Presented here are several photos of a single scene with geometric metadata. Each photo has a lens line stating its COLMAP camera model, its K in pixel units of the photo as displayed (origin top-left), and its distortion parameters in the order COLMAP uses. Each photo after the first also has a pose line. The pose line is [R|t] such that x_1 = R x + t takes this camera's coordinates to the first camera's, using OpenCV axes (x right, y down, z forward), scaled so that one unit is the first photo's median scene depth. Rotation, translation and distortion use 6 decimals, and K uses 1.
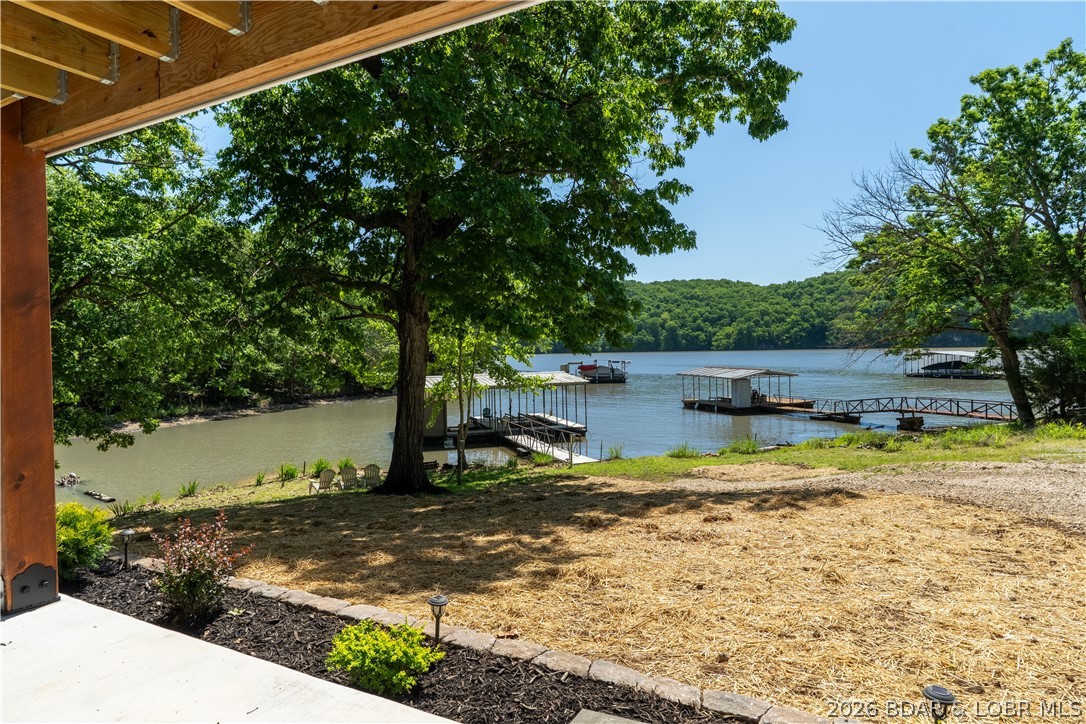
lens RADIAL K [[633.2, 0, 547.6], [0, 633.2, 358.3], [0, 0, 1]] dist [-0.002170, 0.000139]
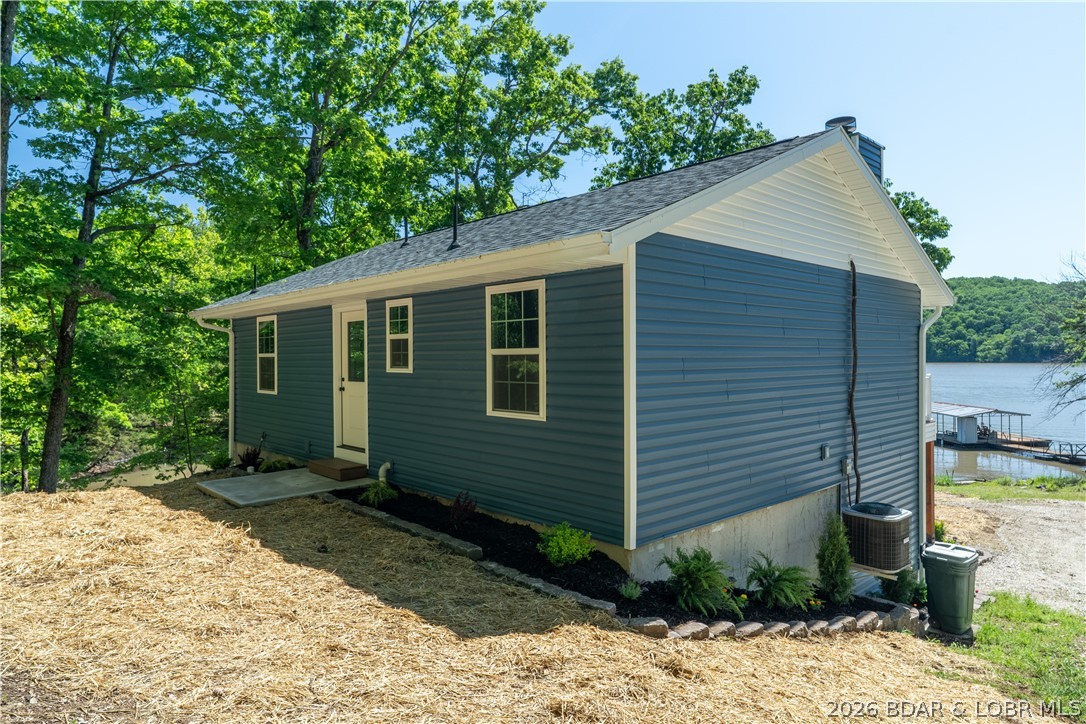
lens RADIAL K [[658.1, 0, 540.2], [0, 658.1, 361.0], [0, 0, 1]] dist [-0.003090, -0.006747]
pose [[0.943492, 0.016273, -0.330995, -0.015326], [-0.017339, 0.999850, -0.000266, -0.051154], [0.330941, 0.005990, 0.943632, -0.311192]]
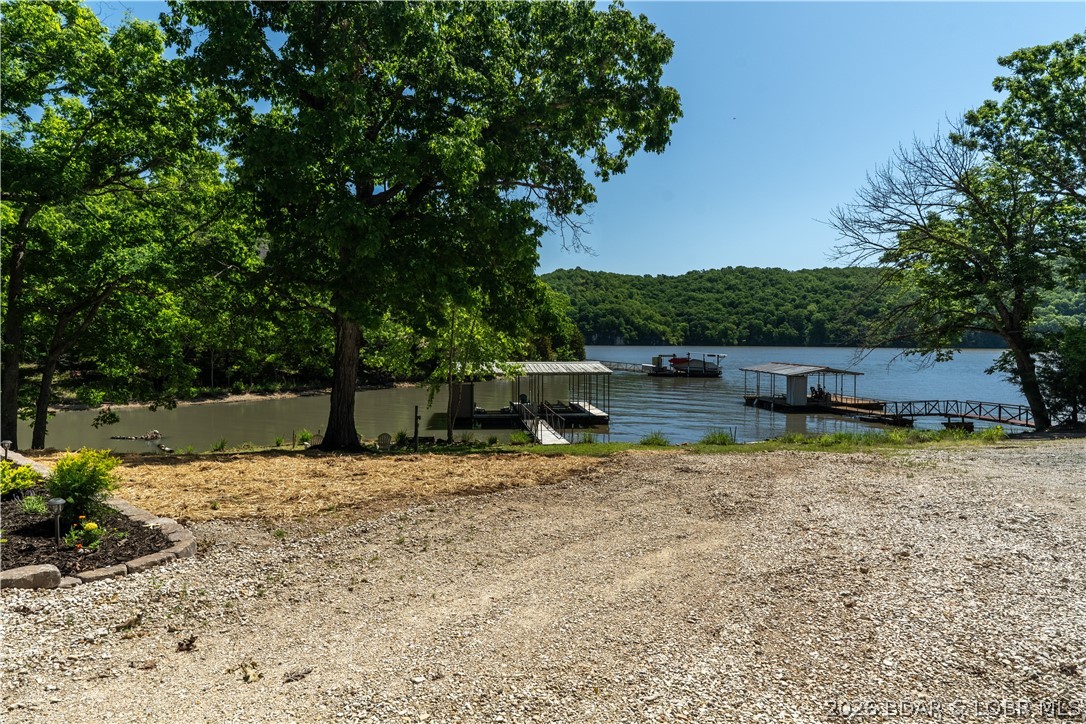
lens RADIAL K [[658.1, 0, 543.1], [0, 658.1, 367.3], [0, 0, 1]] dist [-0.003090, -0.006747]
pose [[0.977287, 0.032486, -0.209417, 0.138579], [-0.026635, 0.999174, 0.030700, -0.001039], [0.210242, -0.024425, 0.977344, -0.056262]]
